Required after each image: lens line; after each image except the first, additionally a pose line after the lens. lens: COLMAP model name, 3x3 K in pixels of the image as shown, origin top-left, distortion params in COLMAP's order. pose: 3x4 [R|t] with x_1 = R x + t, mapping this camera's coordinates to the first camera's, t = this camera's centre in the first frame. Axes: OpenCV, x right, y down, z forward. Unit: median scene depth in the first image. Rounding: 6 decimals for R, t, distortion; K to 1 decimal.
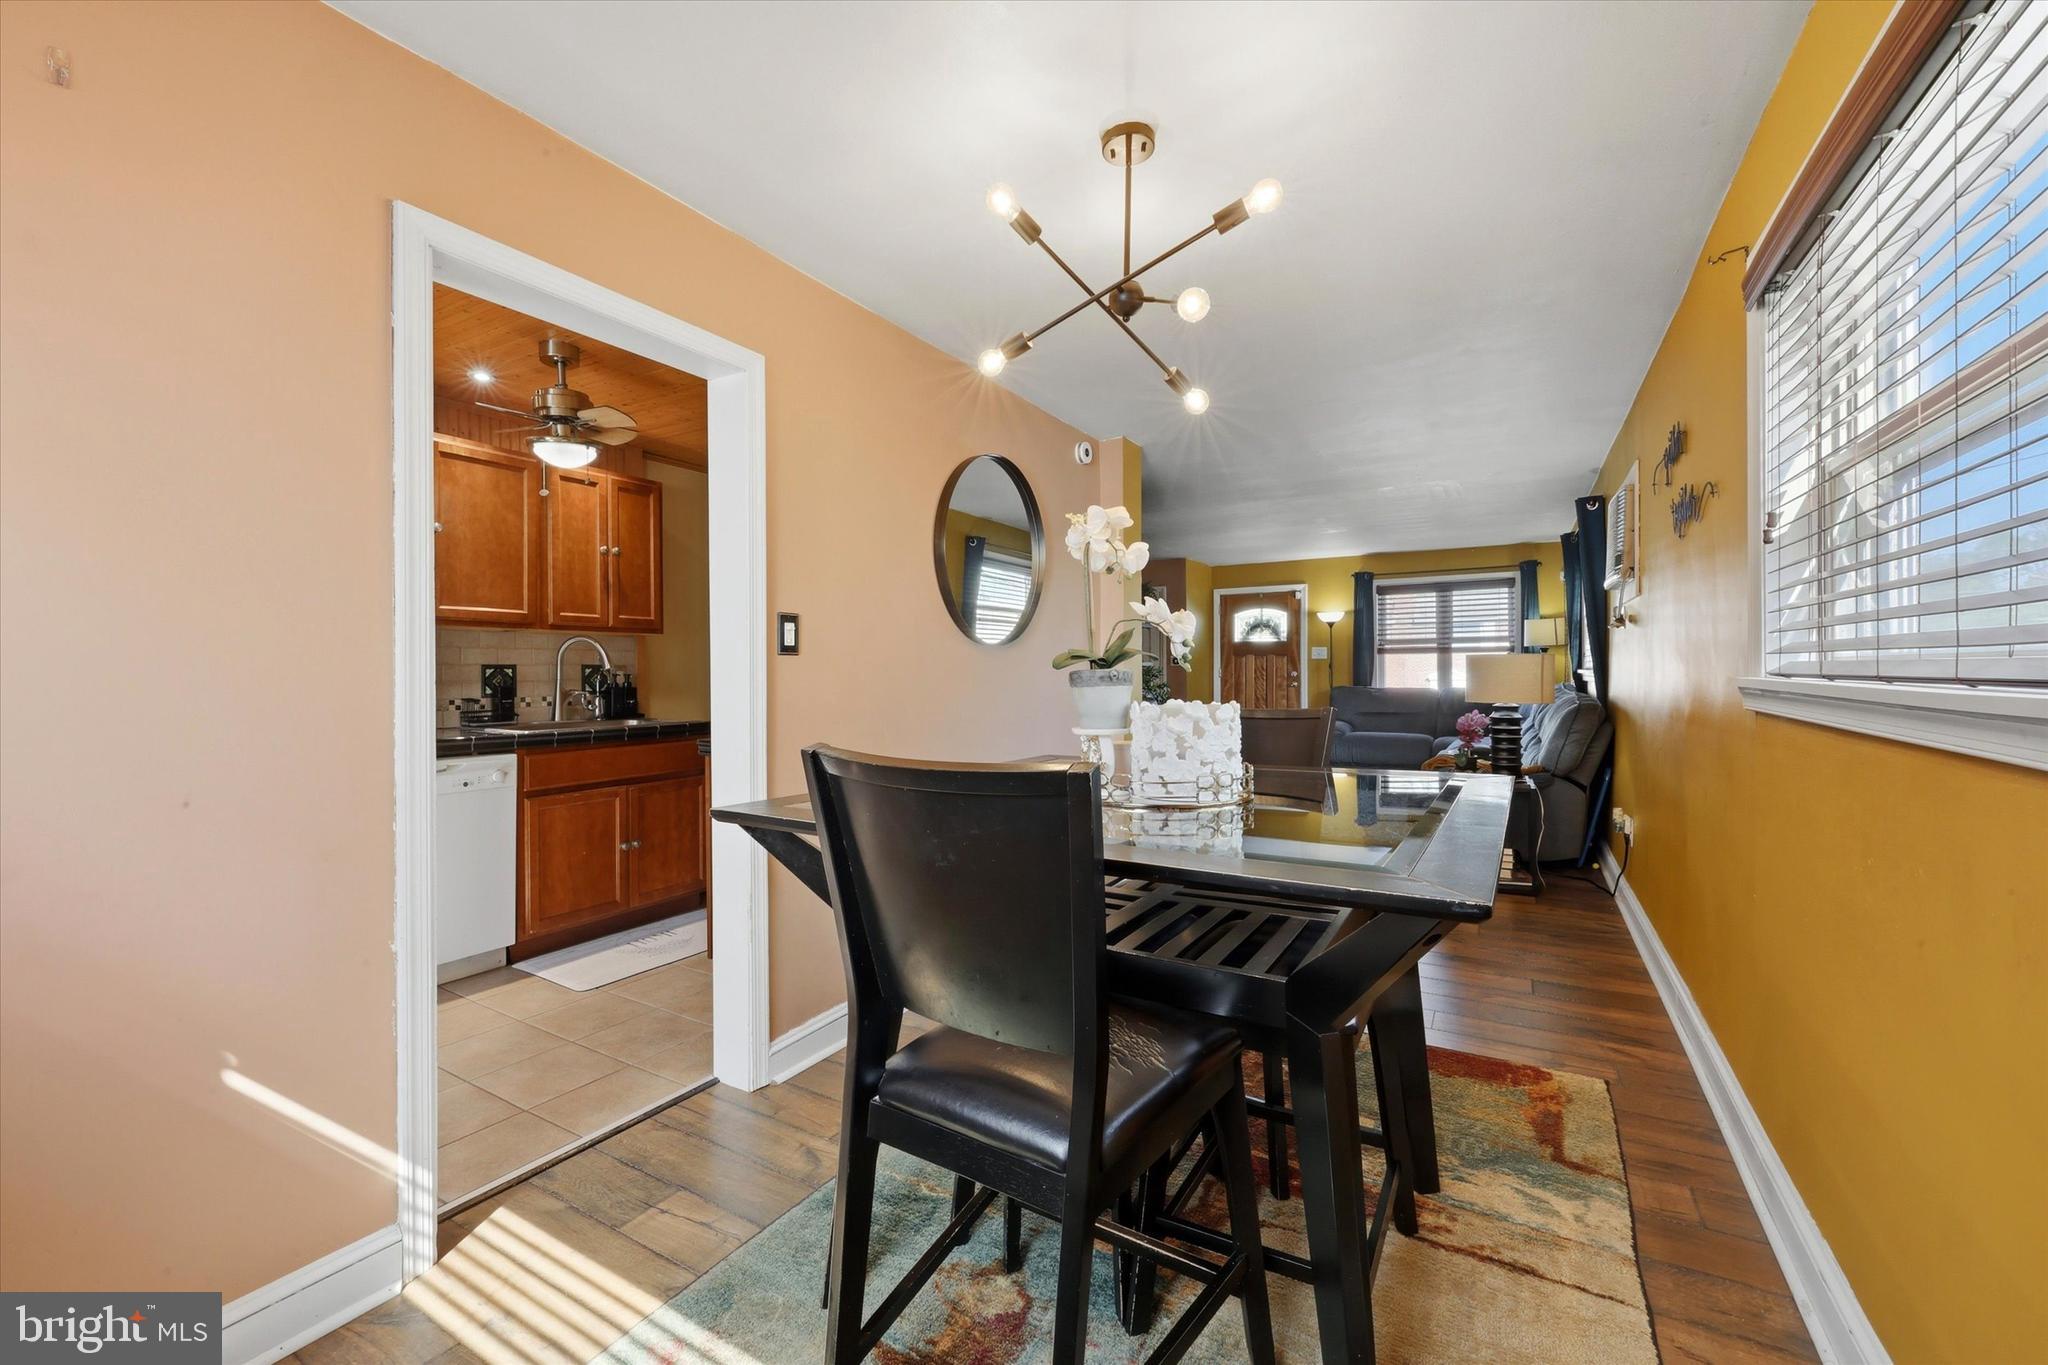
lens RADIAL K [[833.4, 0, 1021.2], [0, 833.4, 680.8], [0, 0, 1]] dist [-0.002118, -0.000022]
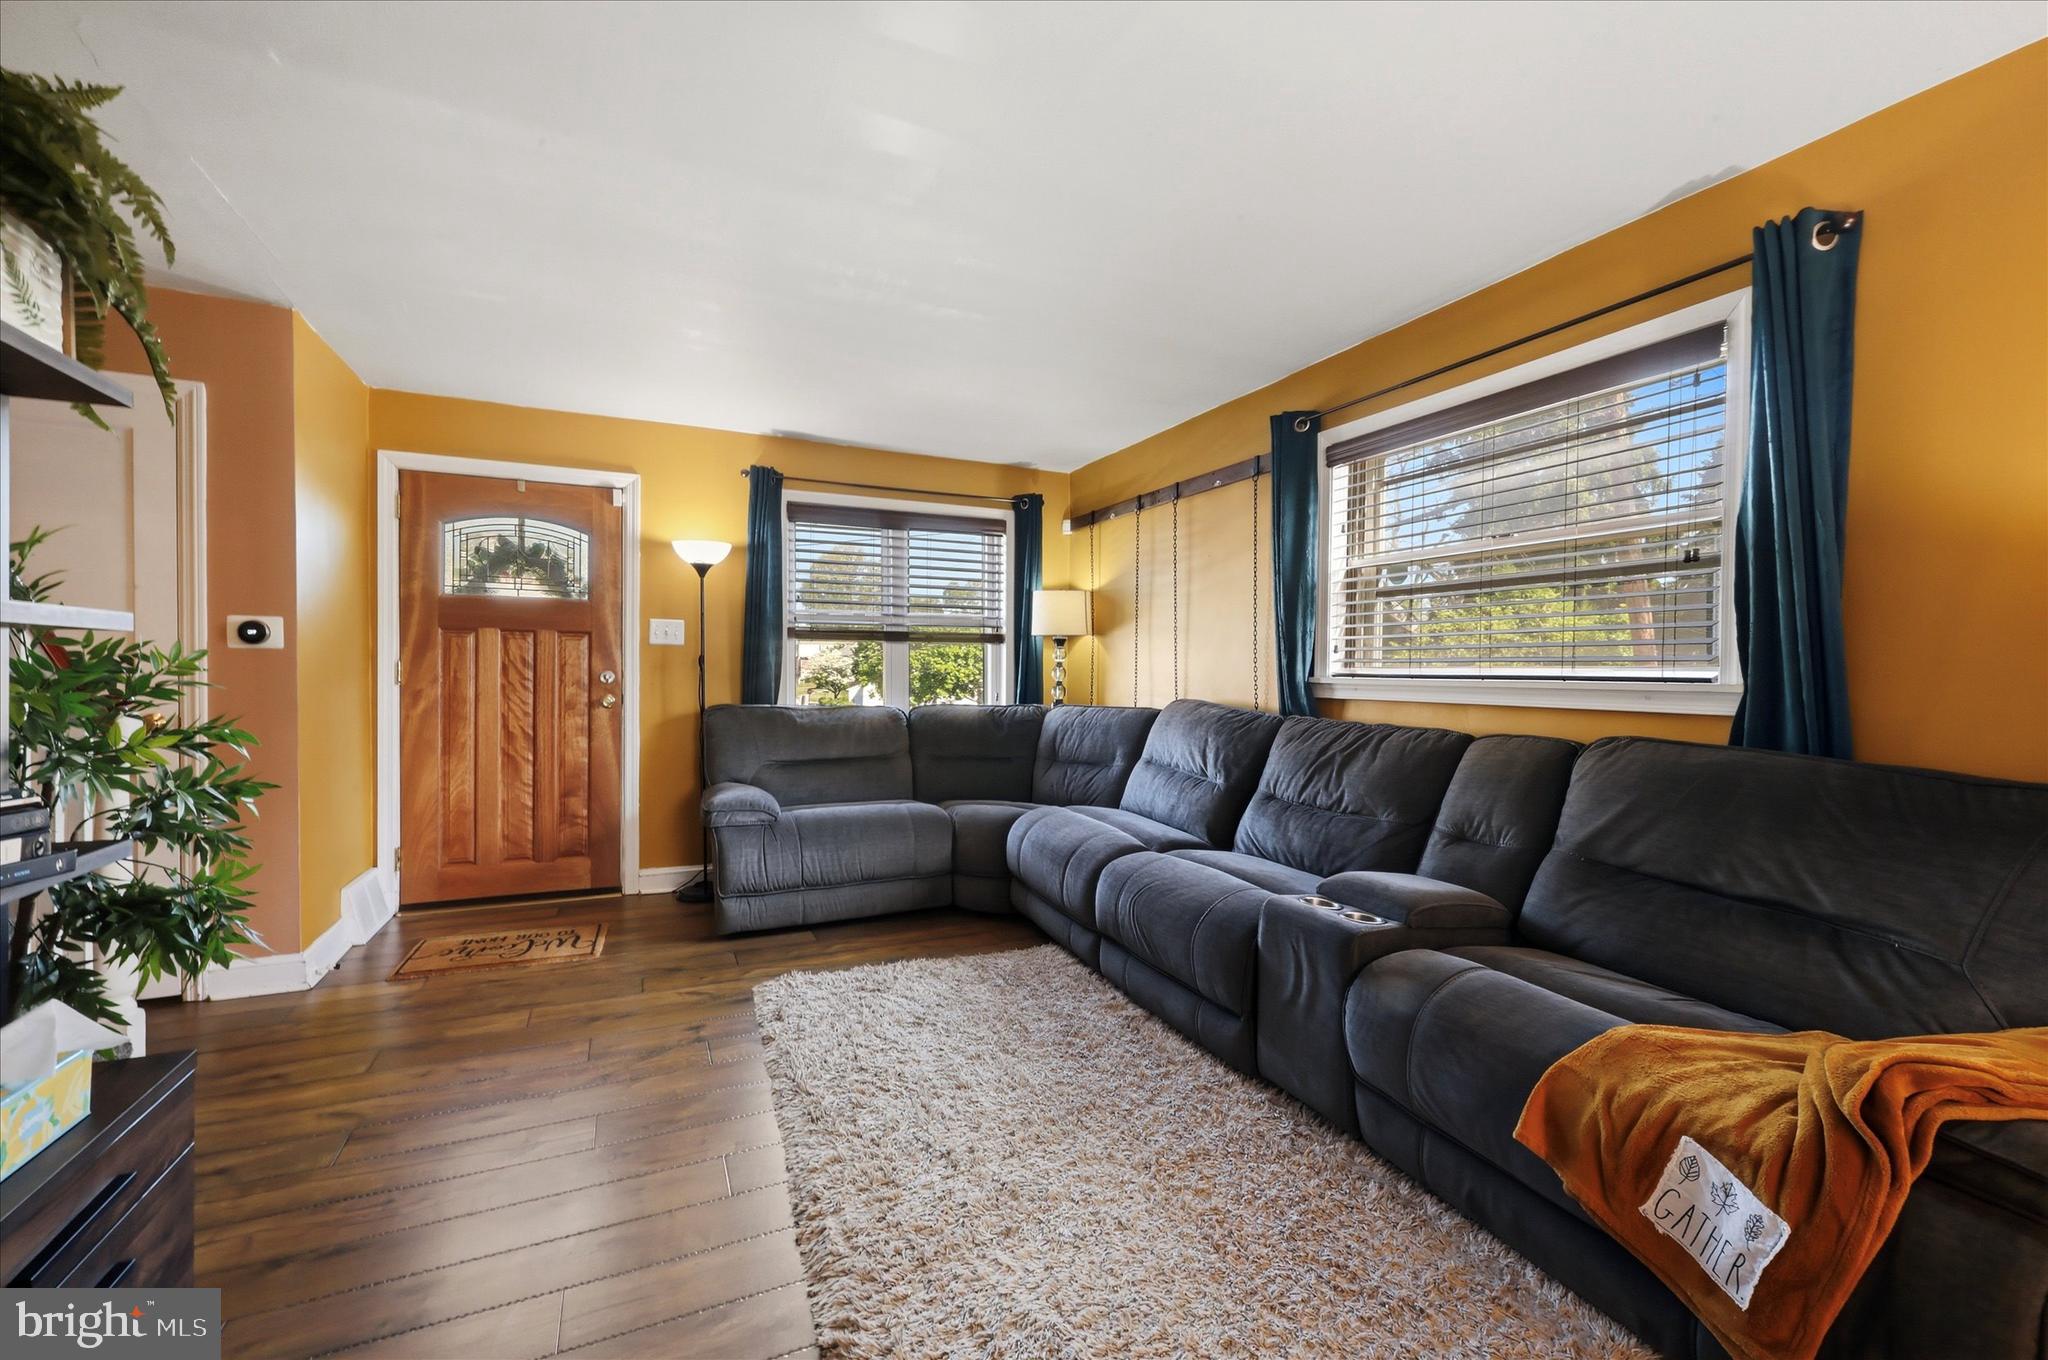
lens RADIAL K [[833.4, 0, 1017.5], [0, 833.4, 672.7], [0, 0, 1]] dist [-0.002118, -0.000022]
pose [[0.571359, 0.005574, 0.820681, 0.096959], [-0.007996, 0.999967, -0.001225, -0.012091], [-0.820661, -0.005863, 0.571385, 0.600798]]
